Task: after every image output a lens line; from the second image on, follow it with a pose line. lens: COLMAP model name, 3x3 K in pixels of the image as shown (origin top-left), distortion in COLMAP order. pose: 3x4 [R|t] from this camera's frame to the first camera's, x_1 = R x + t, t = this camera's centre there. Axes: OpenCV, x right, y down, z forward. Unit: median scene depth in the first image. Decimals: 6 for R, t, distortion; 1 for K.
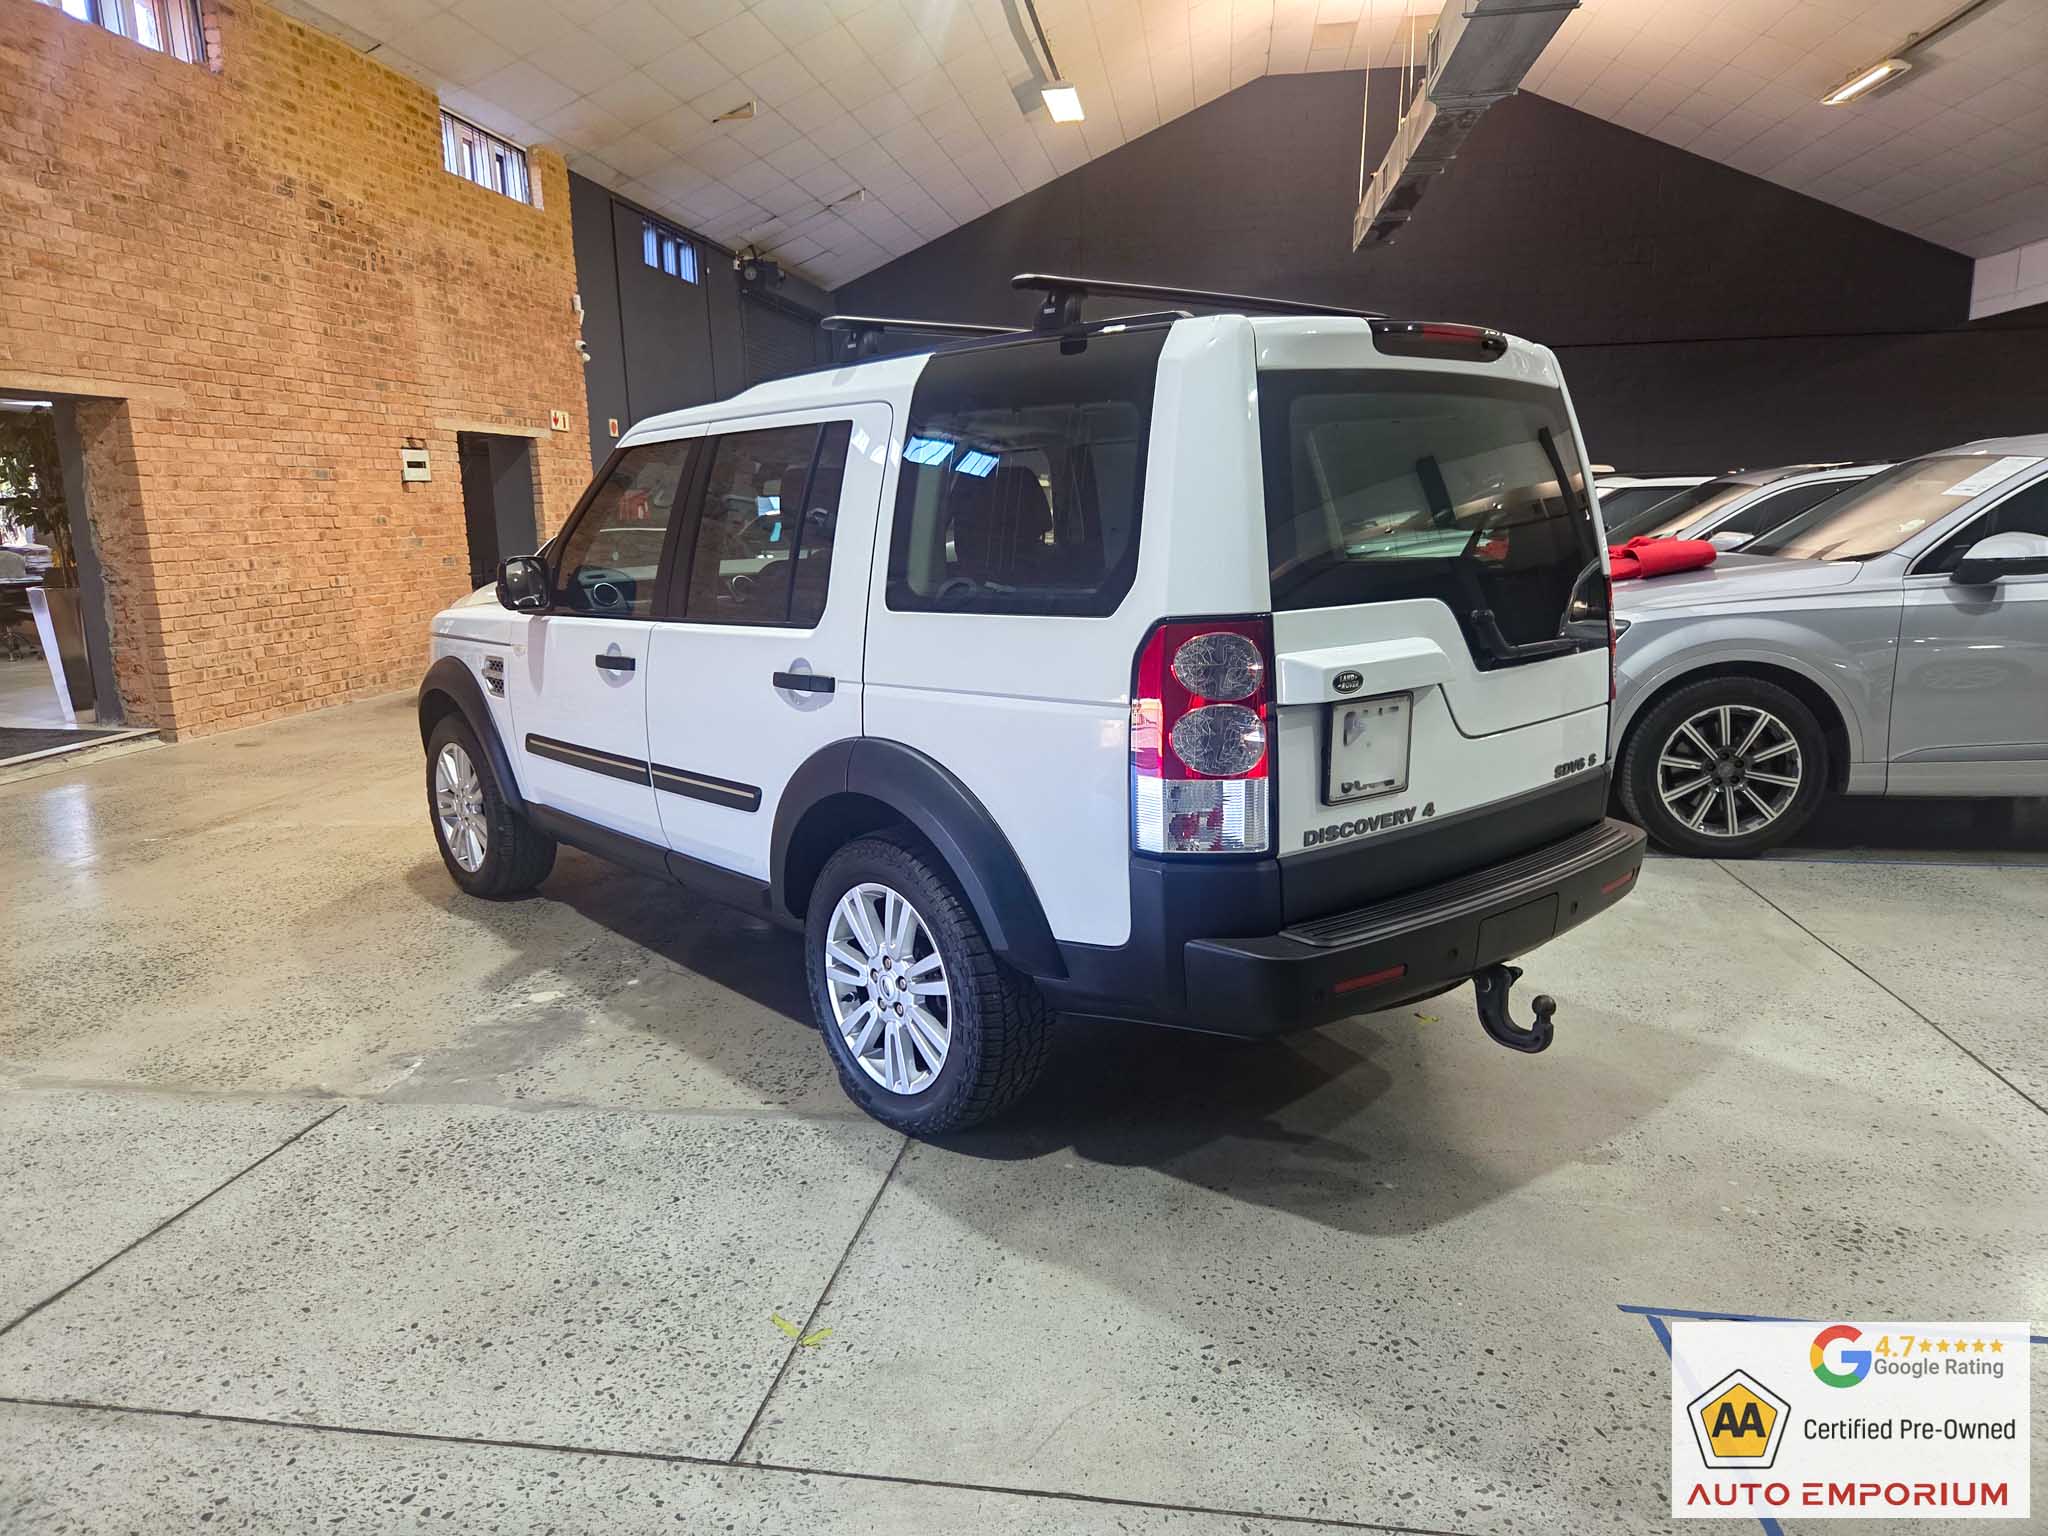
lens RADIAL K [[1377.7, 0, 1017.9], [0, 1377.7, 776.7], [0, 0, 1]] dist [0.058164, -0.051334]
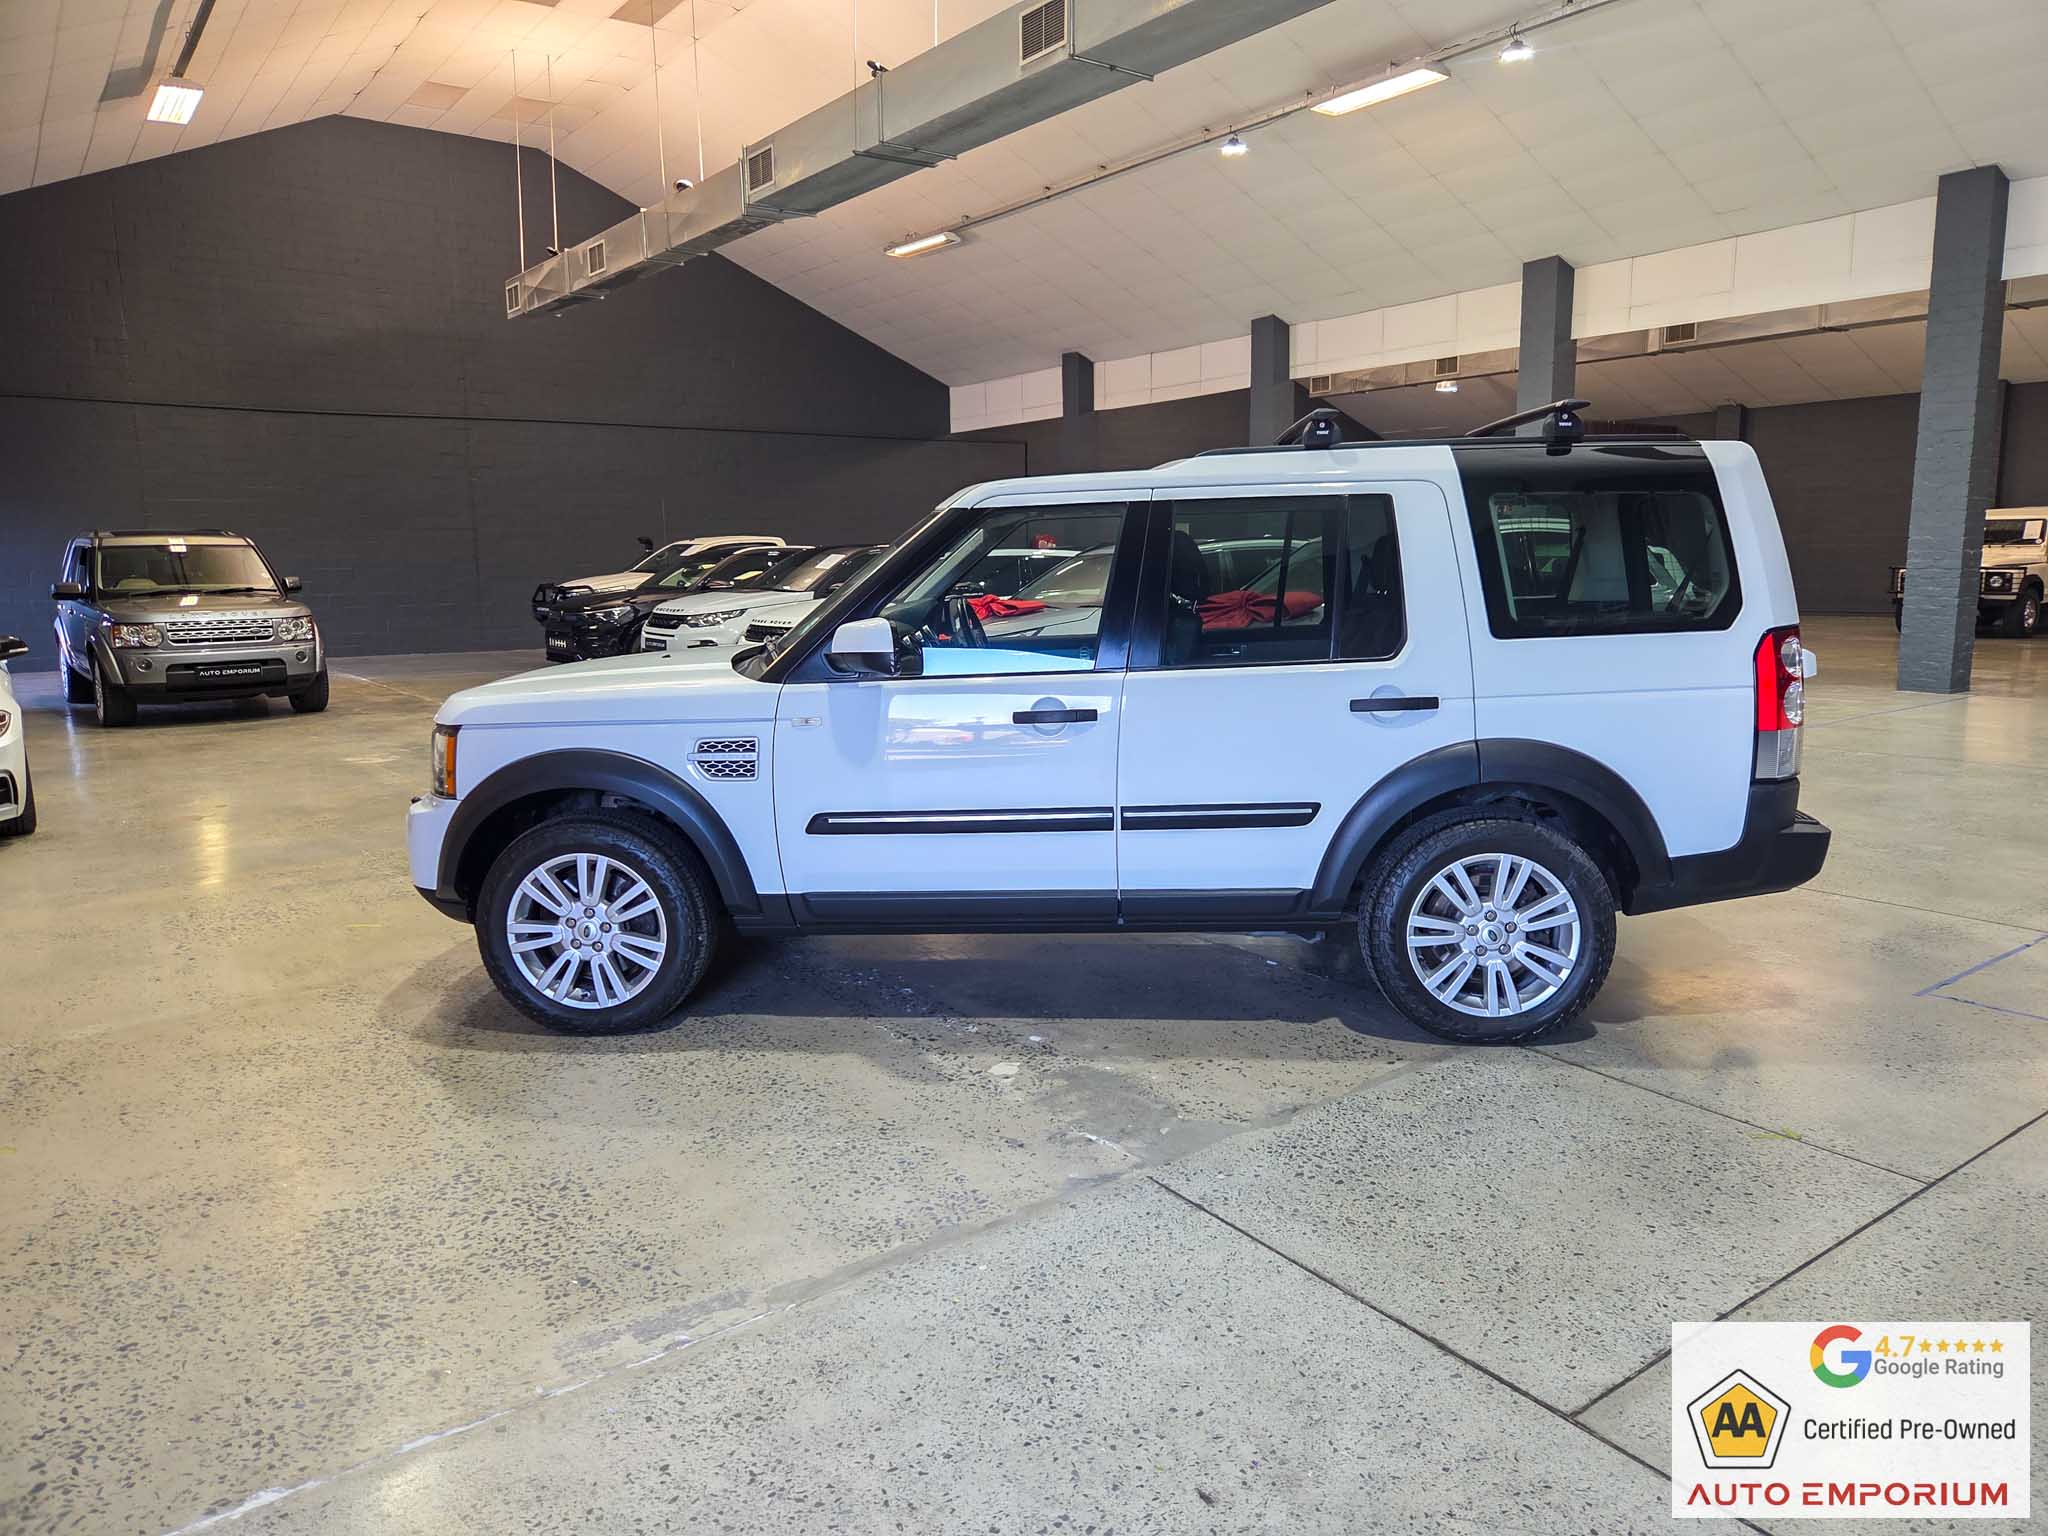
lens RADIAL K [[1376.3, 0, 1036.3], [0, 1376.3, 753.7], [0, 0, 1]] dist [0.060373, -0.055287]
pose [[0.704952, -0.095862, 0.702747, -0.525397], [0.140703, 0.990033, -0.006093, -0.026514], [-0.695159, 0.103174, 0.711414, 0.151099]]
